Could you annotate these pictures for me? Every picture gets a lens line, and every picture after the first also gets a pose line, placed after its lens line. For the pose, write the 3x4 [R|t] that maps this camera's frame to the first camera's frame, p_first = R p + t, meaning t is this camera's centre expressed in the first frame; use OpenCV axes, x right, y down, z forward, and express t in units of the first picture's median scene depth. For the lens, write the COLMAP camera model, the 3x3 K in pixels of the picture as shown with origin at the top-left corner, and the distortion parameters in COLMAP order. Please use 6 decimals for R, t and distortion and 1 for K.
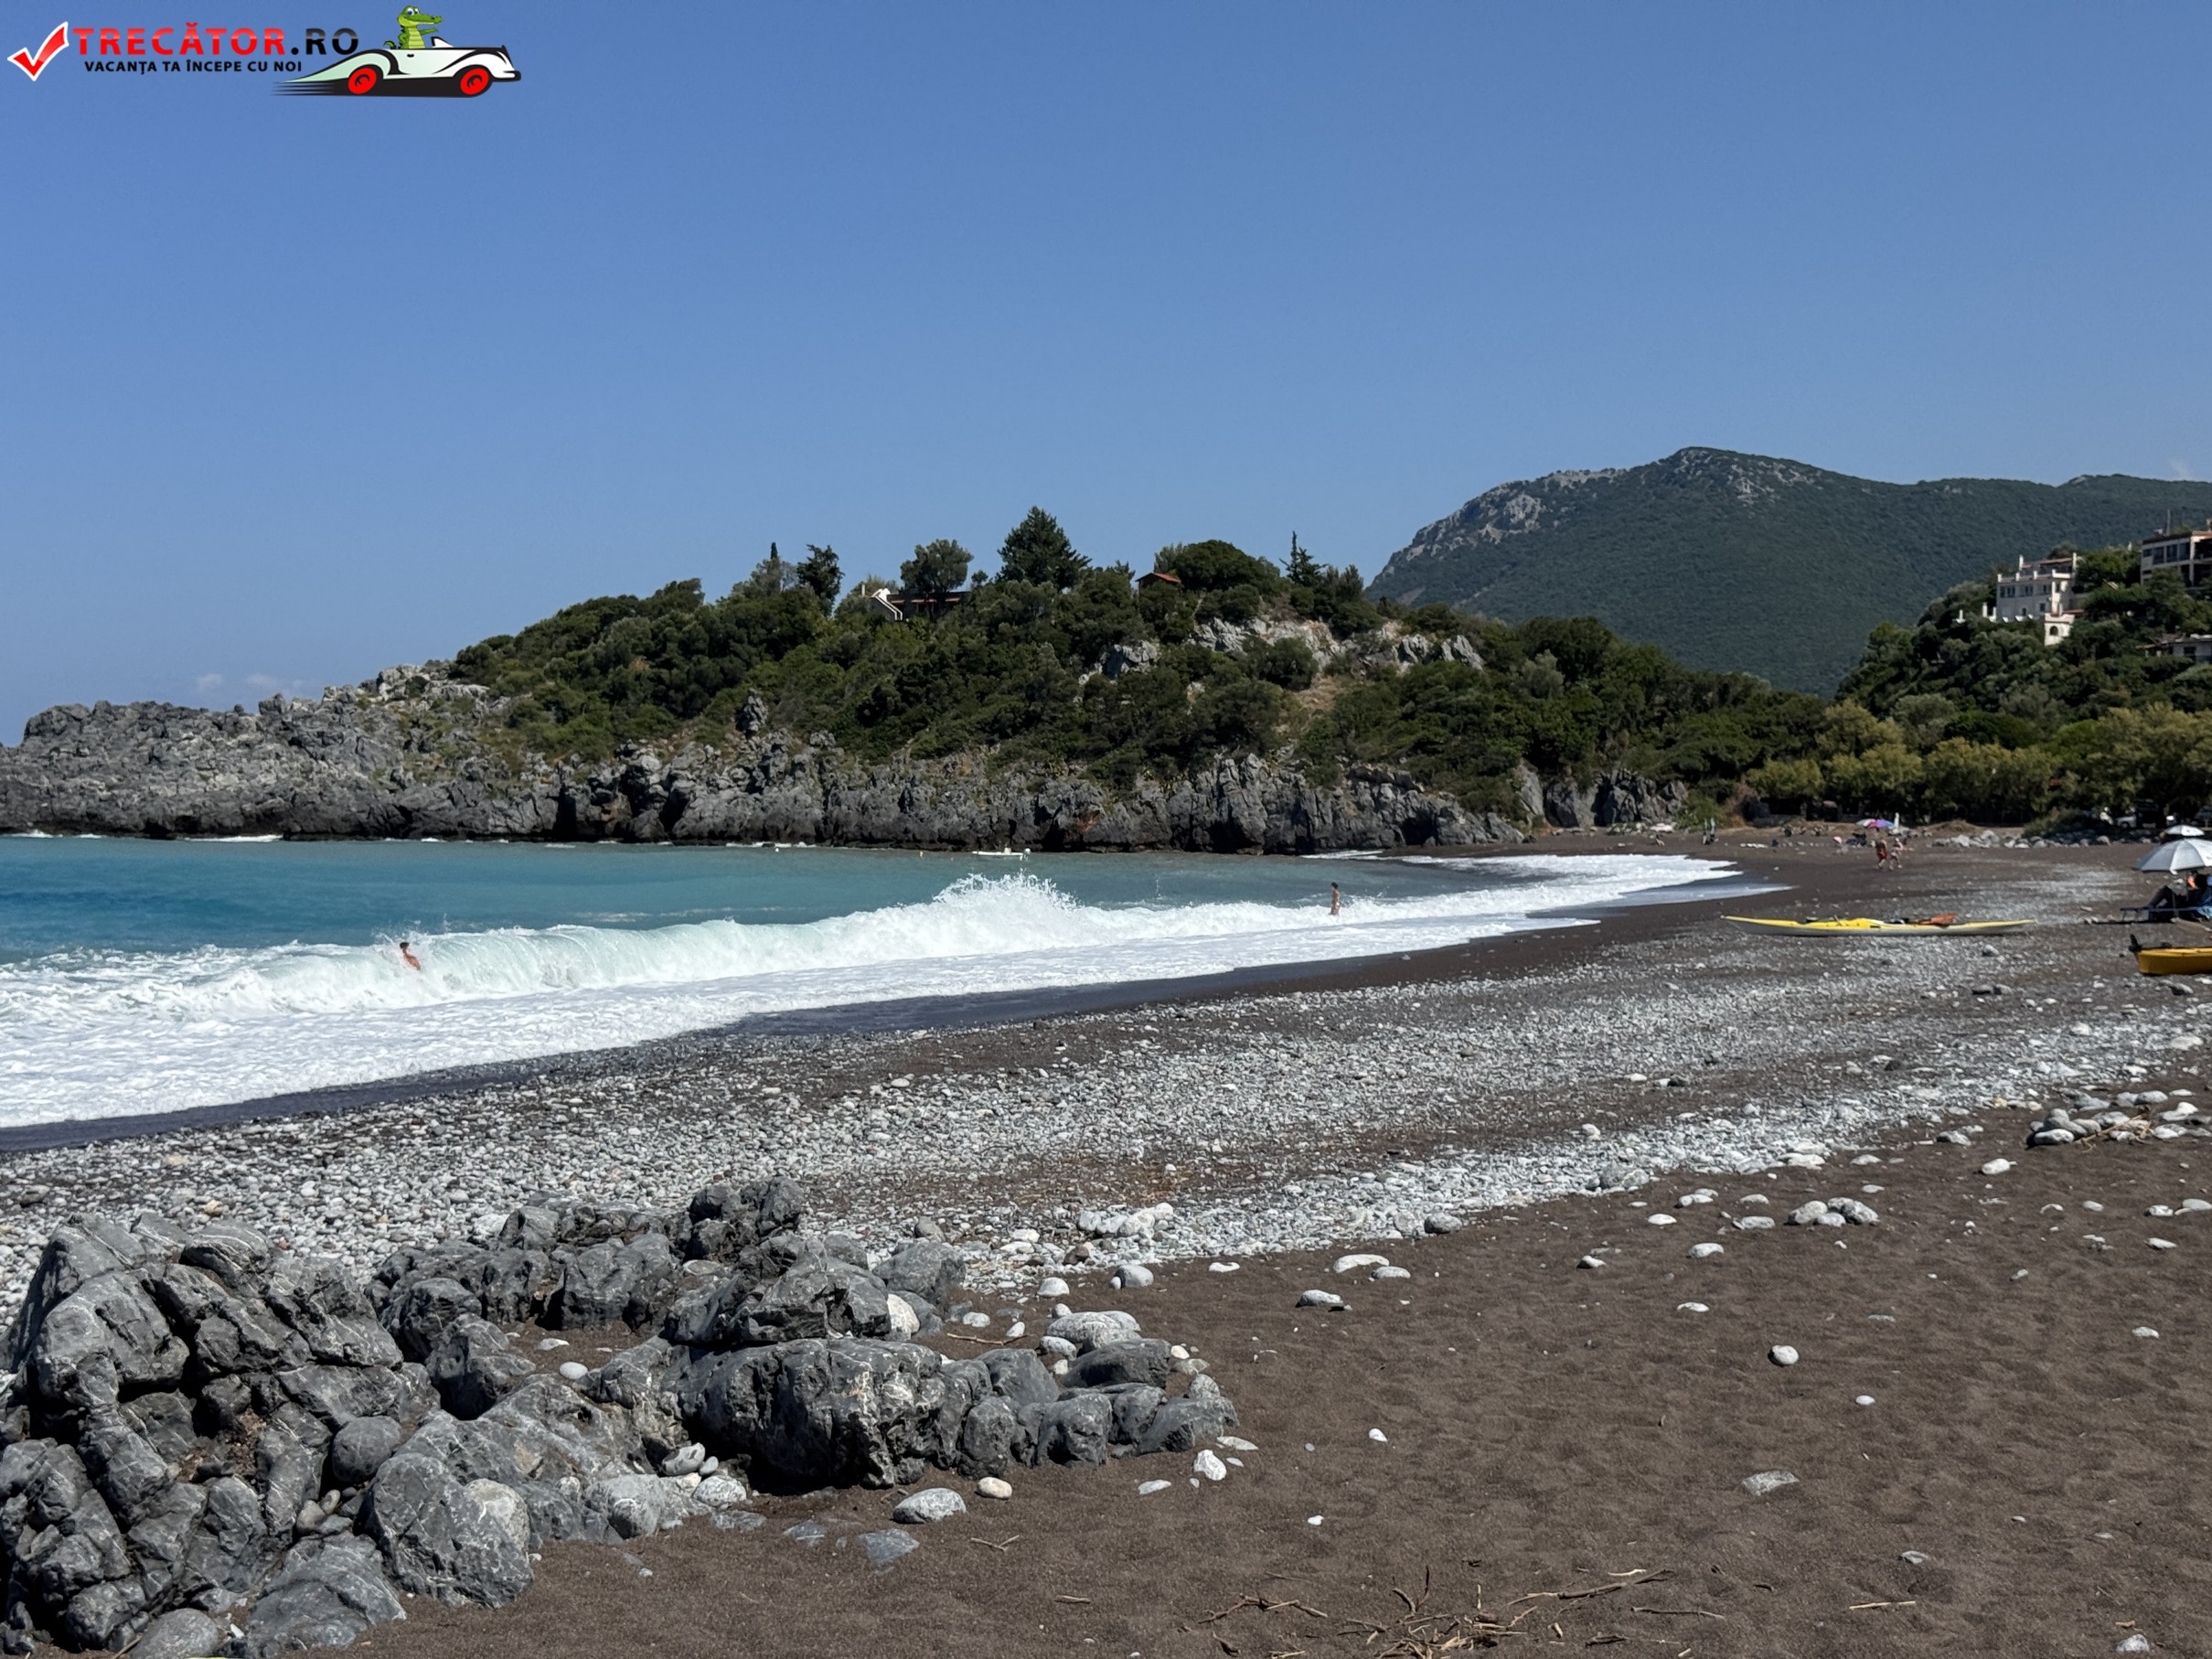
lens RADIAL K [[3138.1, 0, 1108.2], [0, 3138.1, 824.3], [0, 0, 1]] dist [0.144907, 0.000000]
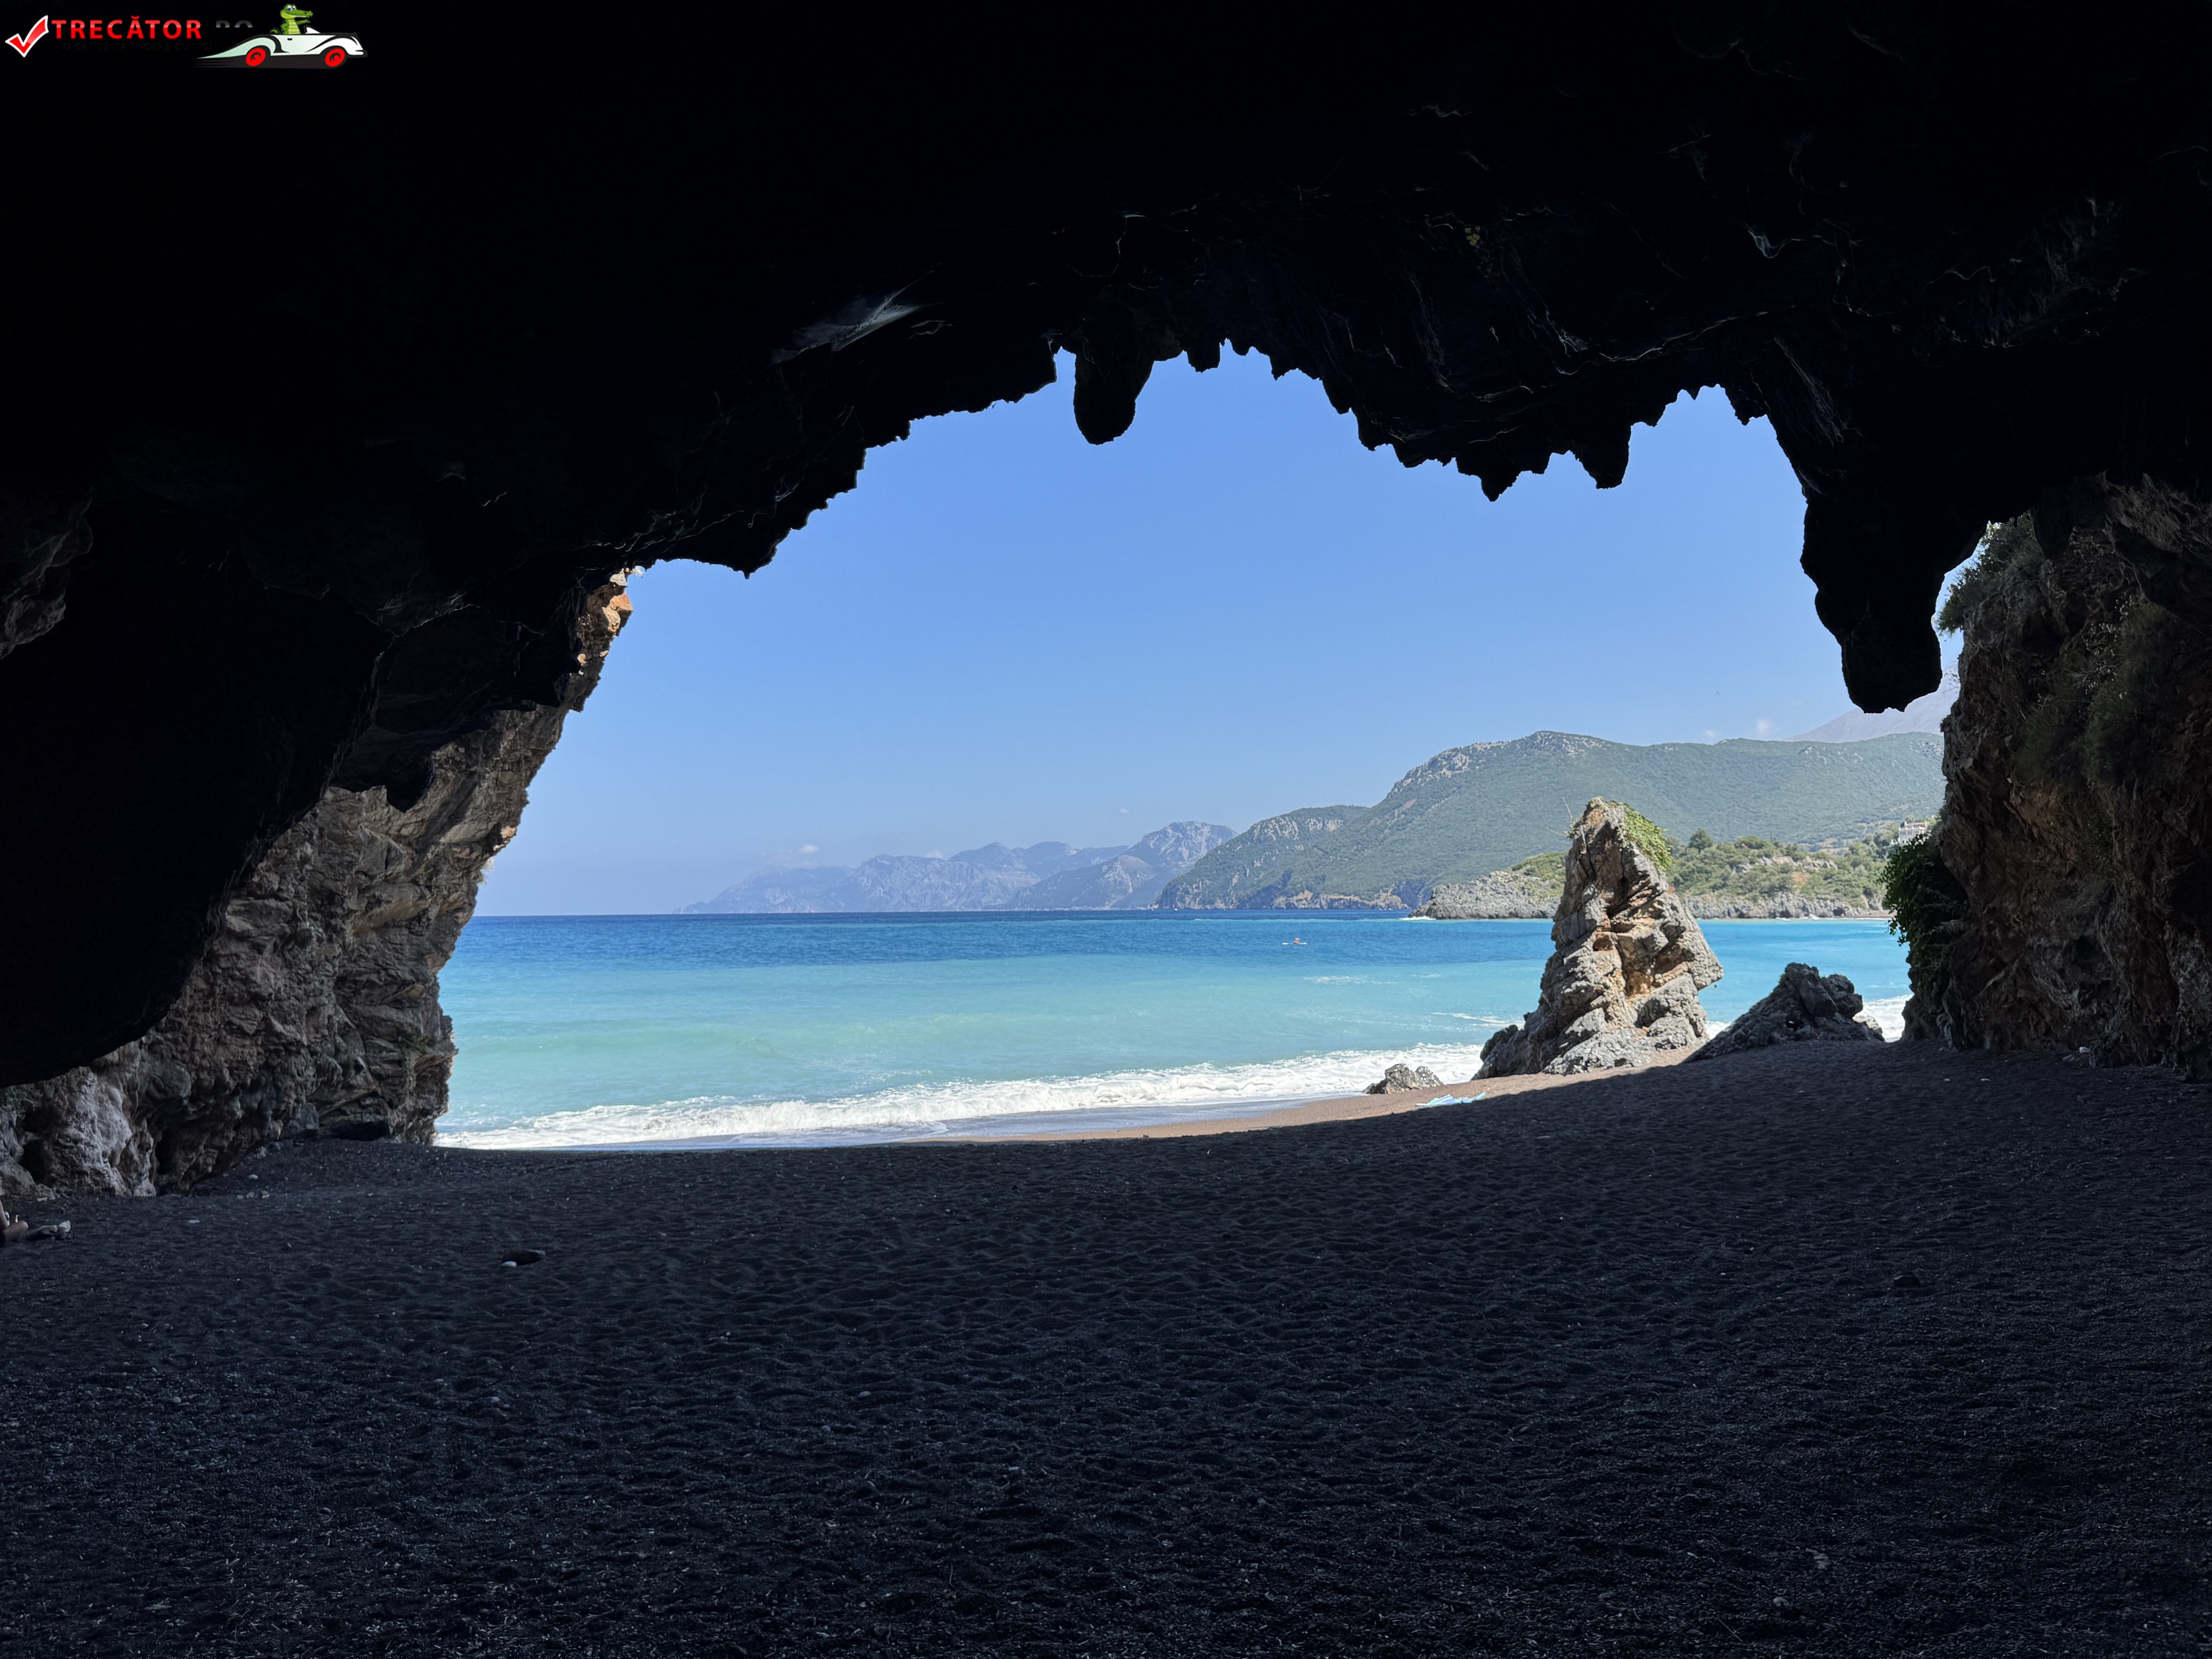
lens RADIAL K [[1572.2, 0, 1054.8], [0, 1572.2, 837.4], [0, 0, 1]] dist [0.022139, -0.043870]
pose [[0.996488, -0.021721, -0.080869, -0.663473], [0.017829, 0.998662, -0.048541, -0.012263], [0.081815, 0.046928, 0.995542, -0.968837]]
